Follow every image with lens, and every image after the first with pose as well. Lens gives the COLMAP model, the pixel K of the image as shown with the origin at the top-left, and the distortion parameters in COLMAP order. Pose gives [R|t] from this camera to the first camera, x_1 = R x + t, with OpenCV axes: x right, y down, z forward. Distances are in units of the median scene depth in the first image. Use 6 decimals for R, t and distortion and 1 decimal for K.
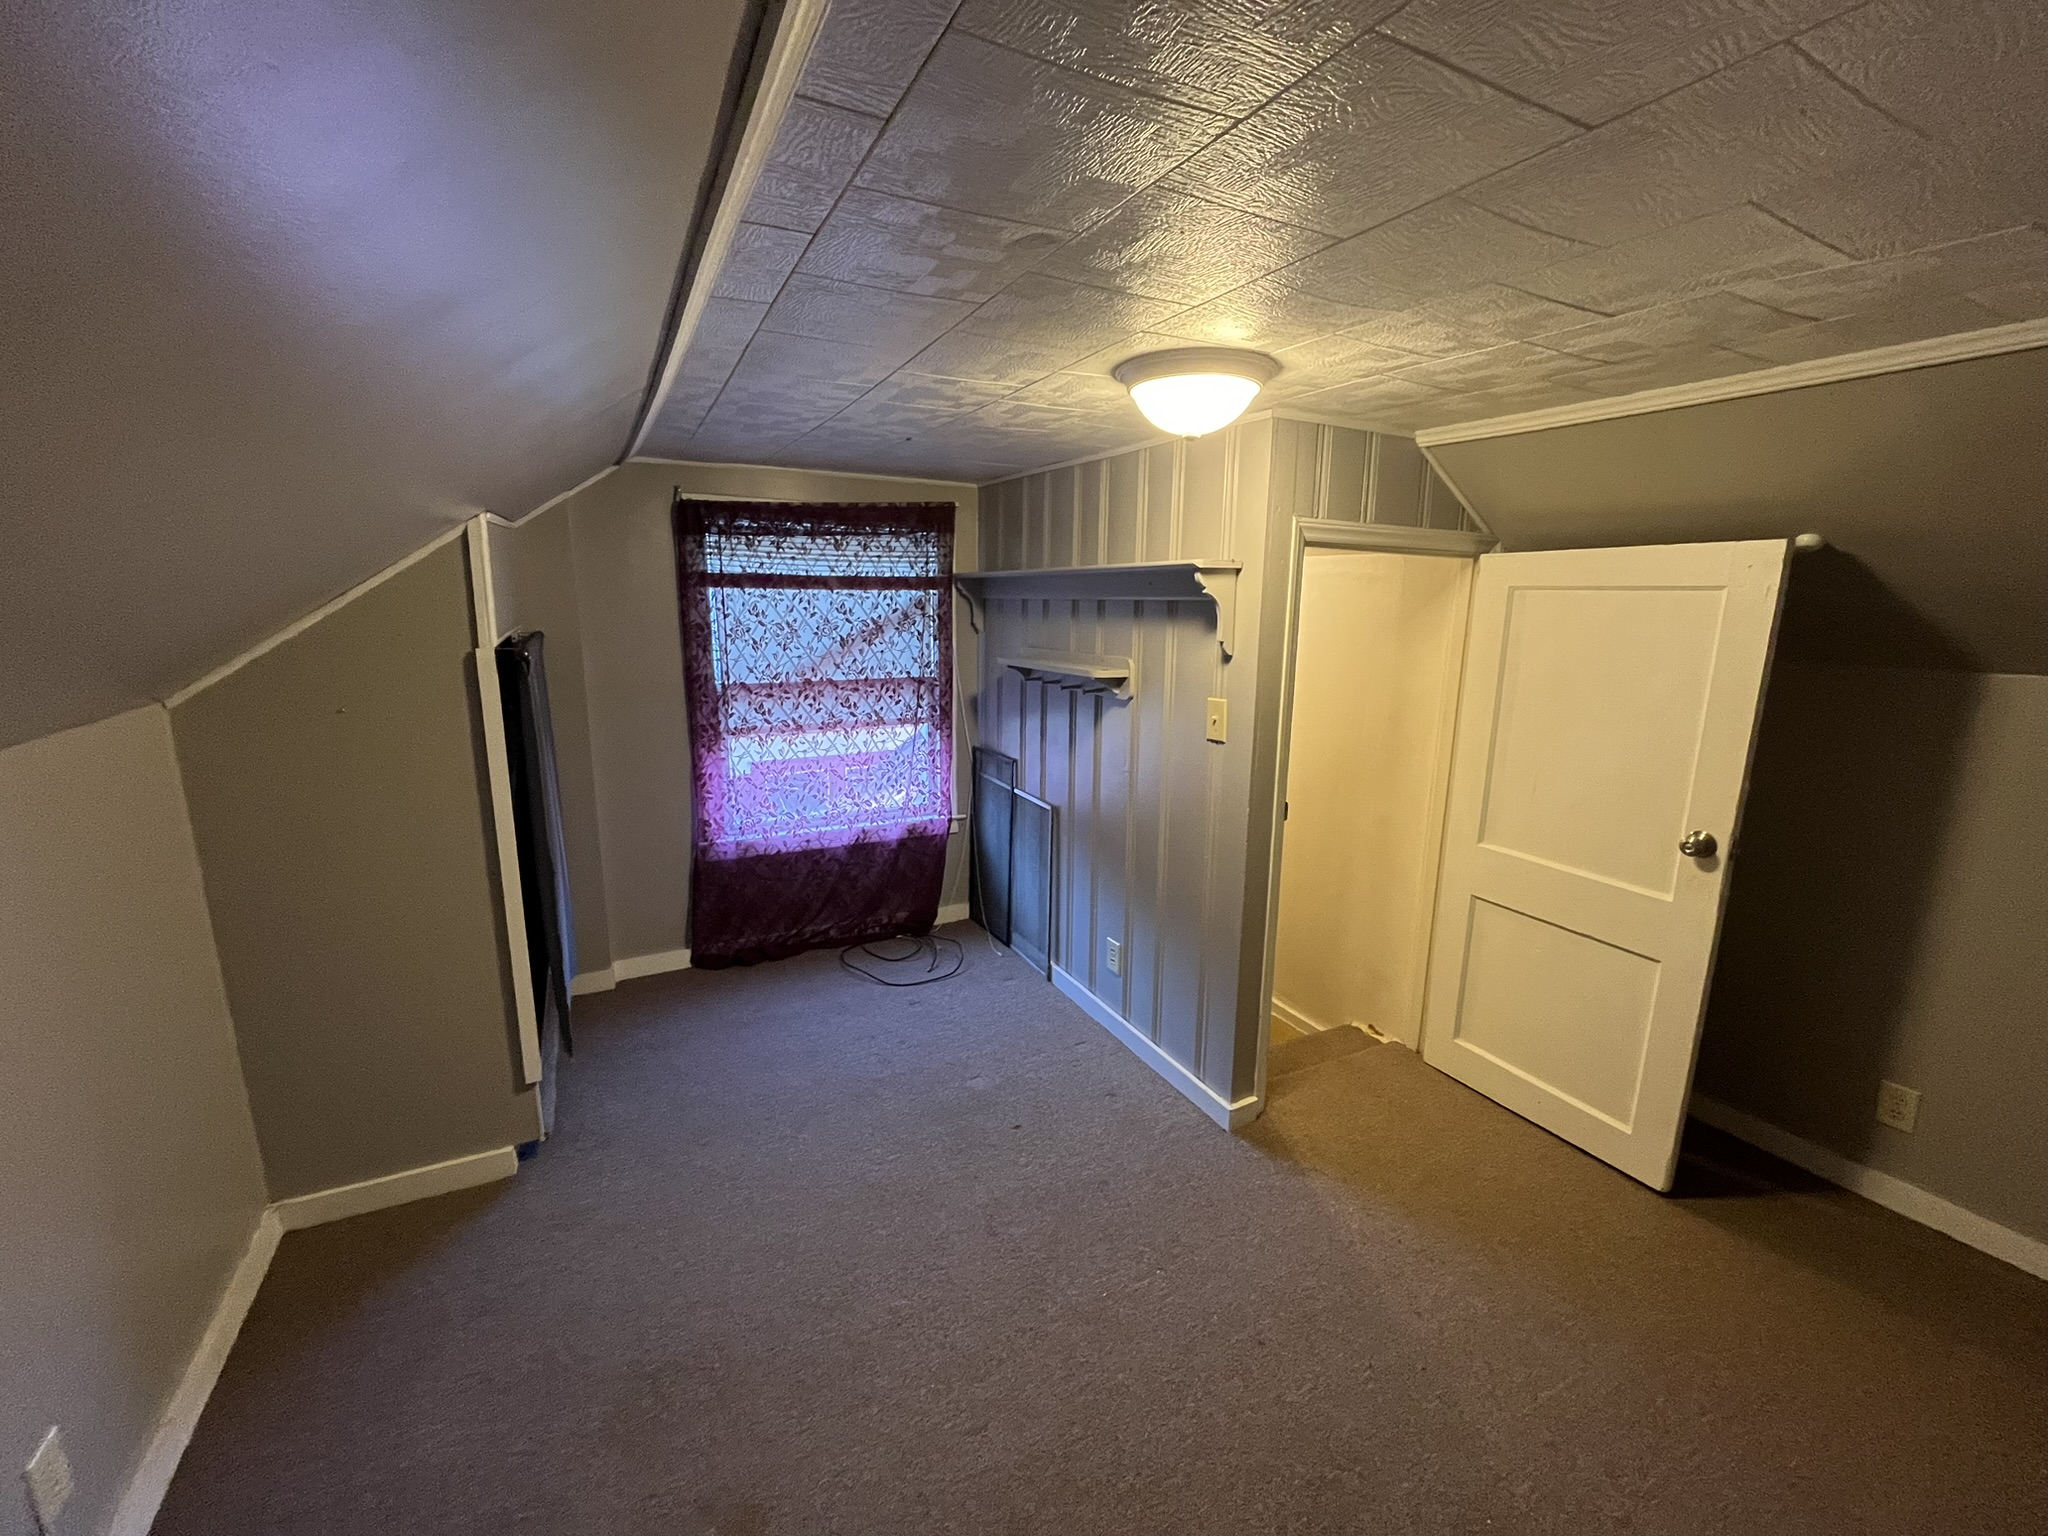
lens RADIAL K [[828.5, 0, 1021.4], [0, 828.5, 764.7], [0, 0, 1]] dist [-0.001916, 0.000021]
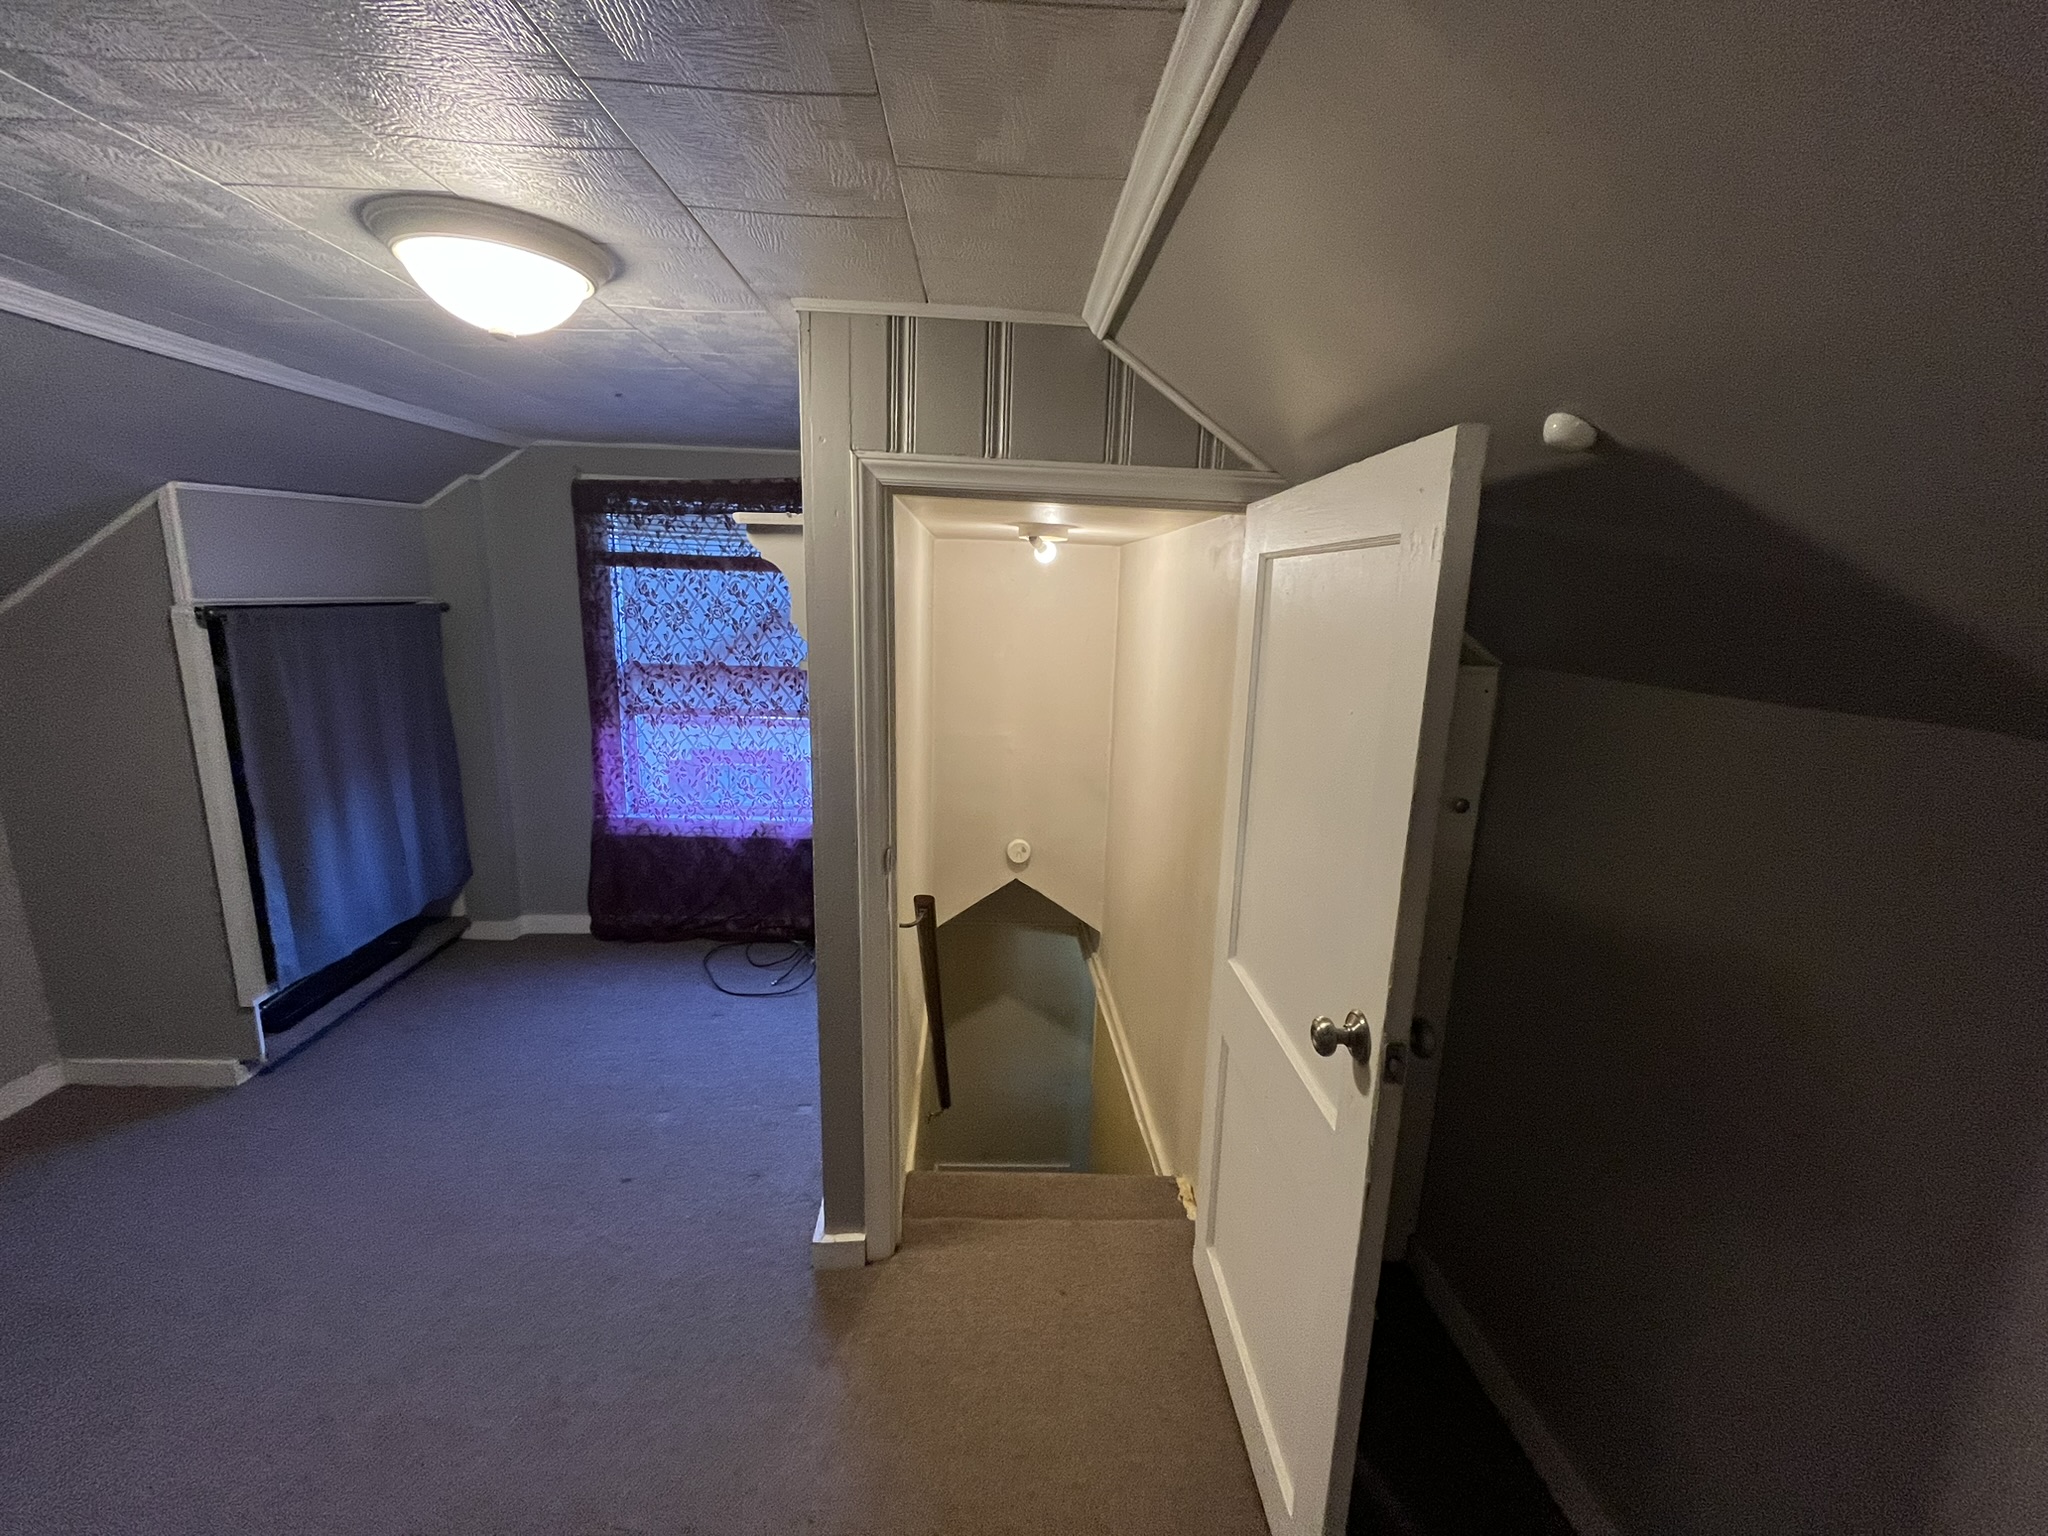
lens RADIAL K [[828.5, 0, 1026.3], [0, 828.5, 765.8], [0, 0, 1]] dist [-0.001916, 0.000021]
pose [[0.911609, 0.099850, -0.398747, 0.502269], [-0.102740, 0.994607, 0.014175, -0.035869], [0.398012, 0.028046, 0.916951, 0.267780]]
